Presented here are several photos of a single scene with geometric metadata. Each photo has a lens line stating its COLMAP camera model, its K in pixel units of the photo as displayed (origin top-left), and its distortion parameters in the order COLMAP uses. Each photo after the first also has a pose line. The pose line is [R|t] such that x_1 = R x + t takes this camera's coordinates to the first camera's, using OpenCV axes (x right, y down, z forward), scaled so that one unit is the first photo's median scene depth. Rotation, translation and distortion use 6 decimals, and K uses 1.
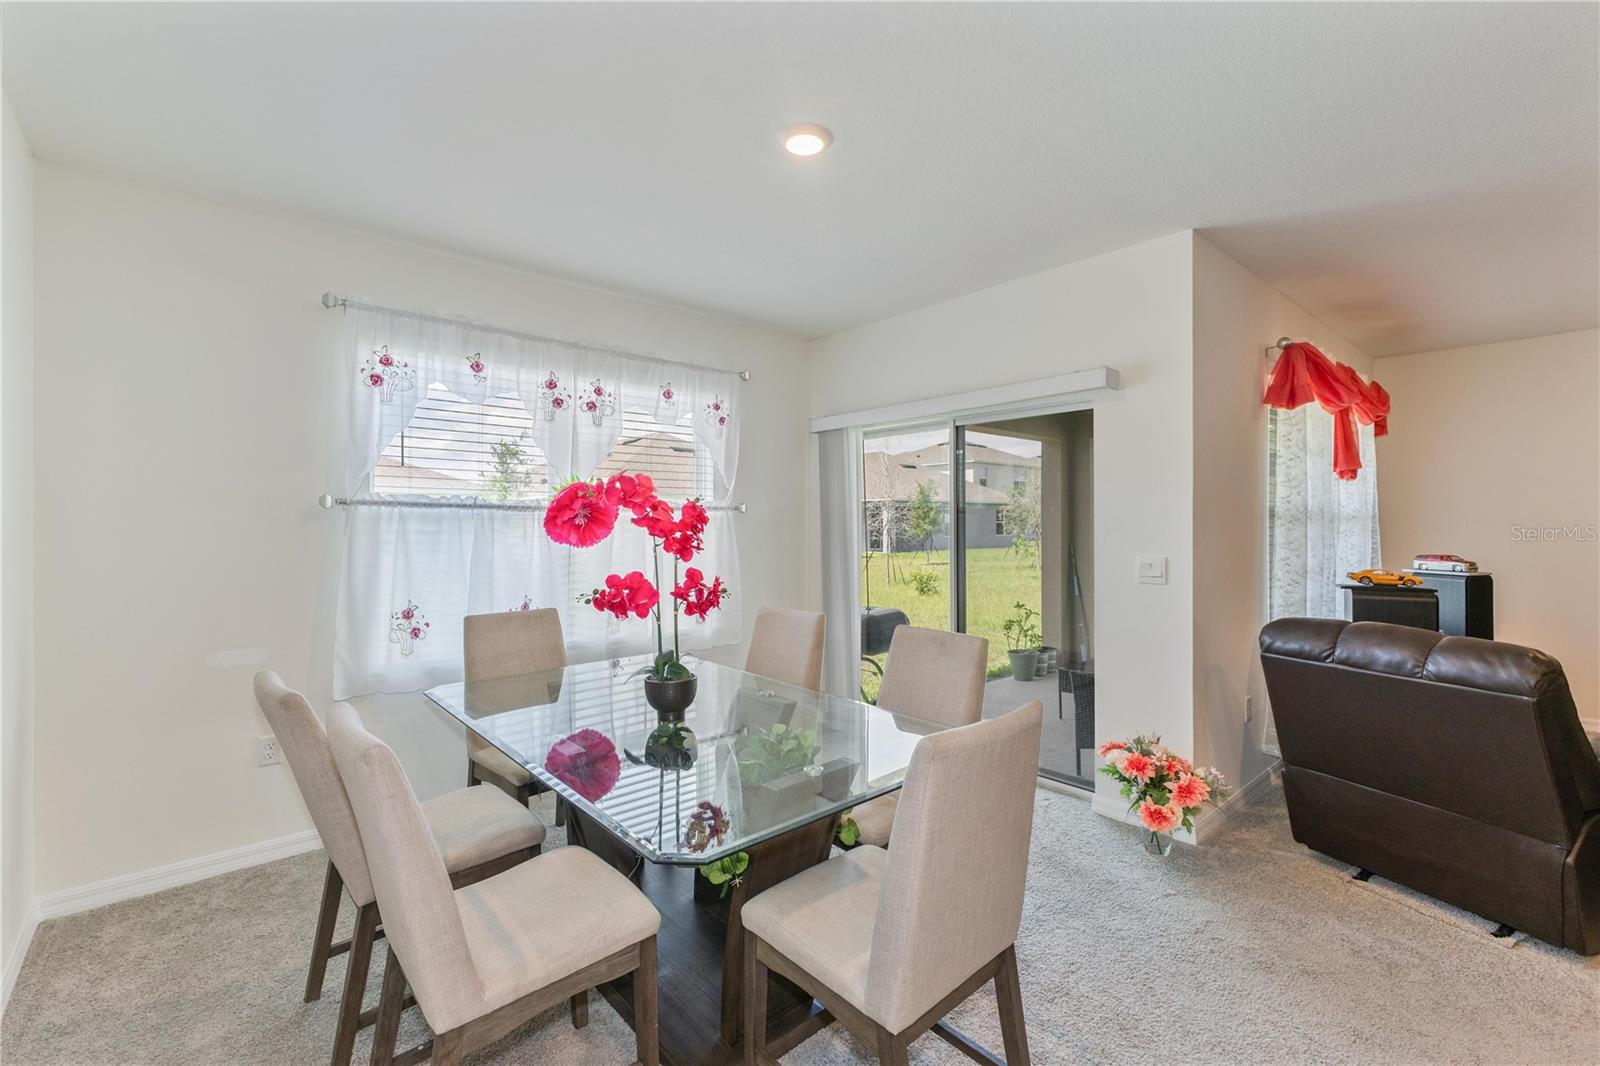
lens RADIAL K [[694.0, 0, 808.6], [0, 694.0, 523.2], [0, 0, 1]] dist [0.008653, -0.001069]
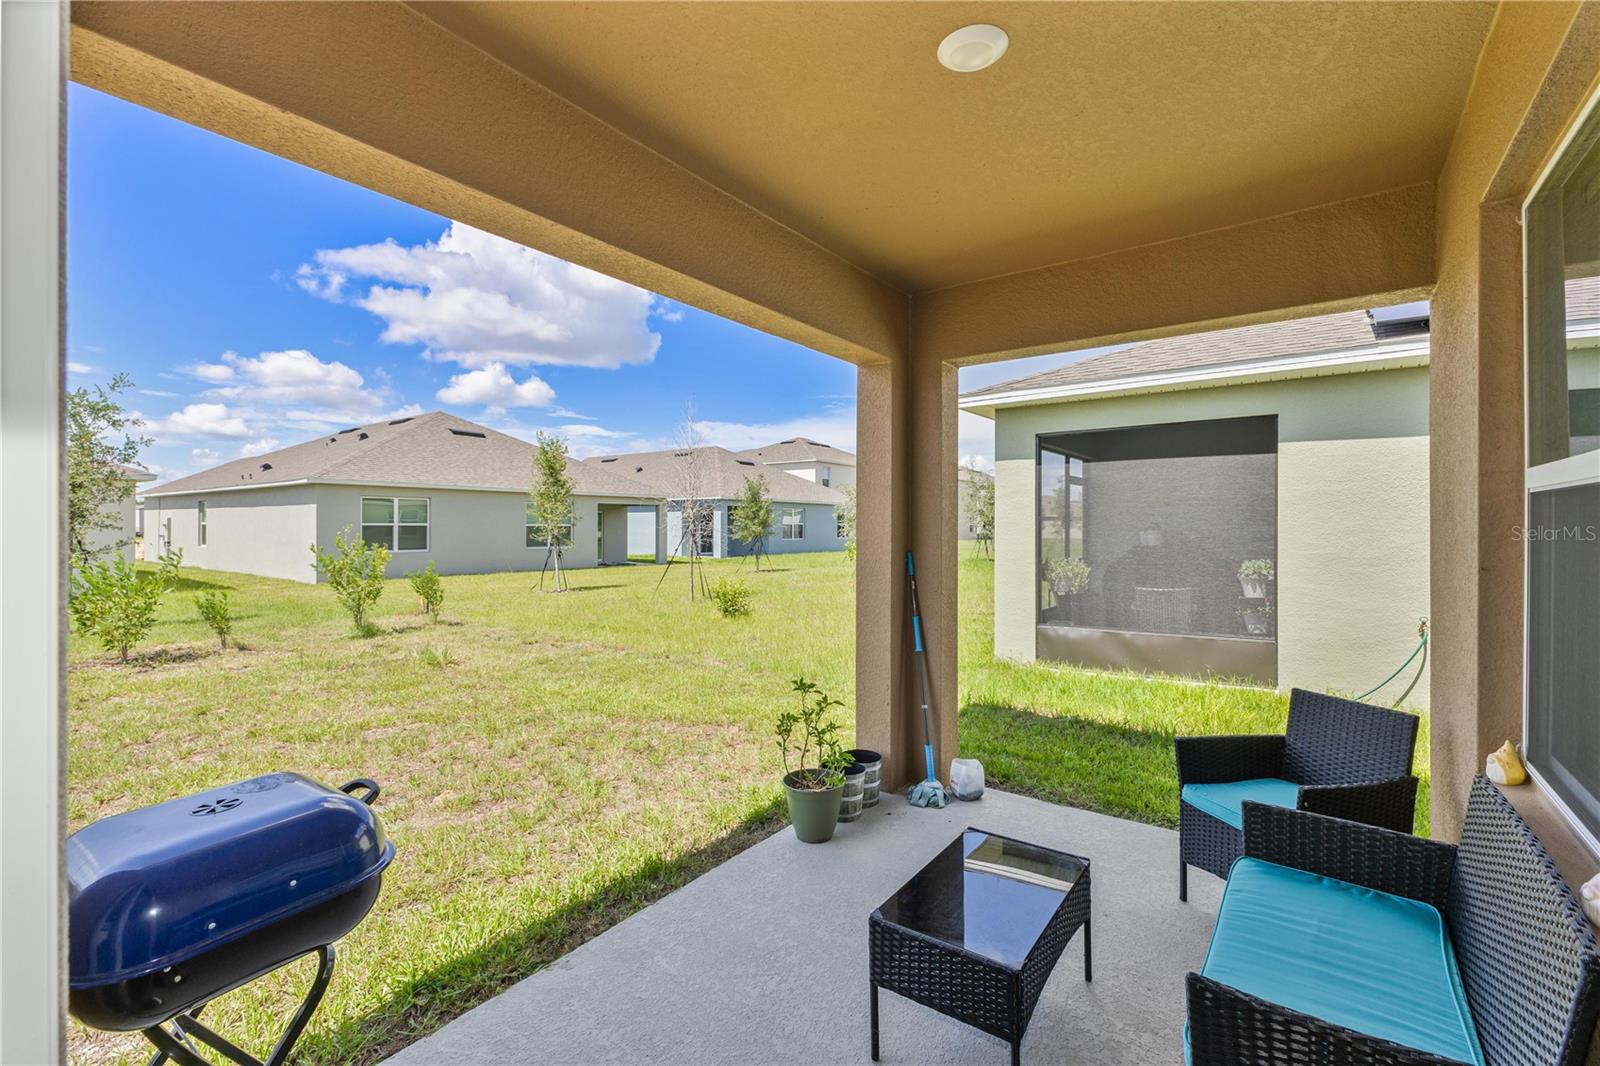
lens RADIAL K [[694.0, 0, 798.5], [0, 694.0, 529.8], [0, 0, 1]] dist [0.008653, -0.001069]
pose [[0.980361, 0.003893, 0.197171, 0.189017], [-0.004947, 0.999976, 0.004855, 0.008785], [-0.197147, -0.005735, 0.980357, 0.493693]]
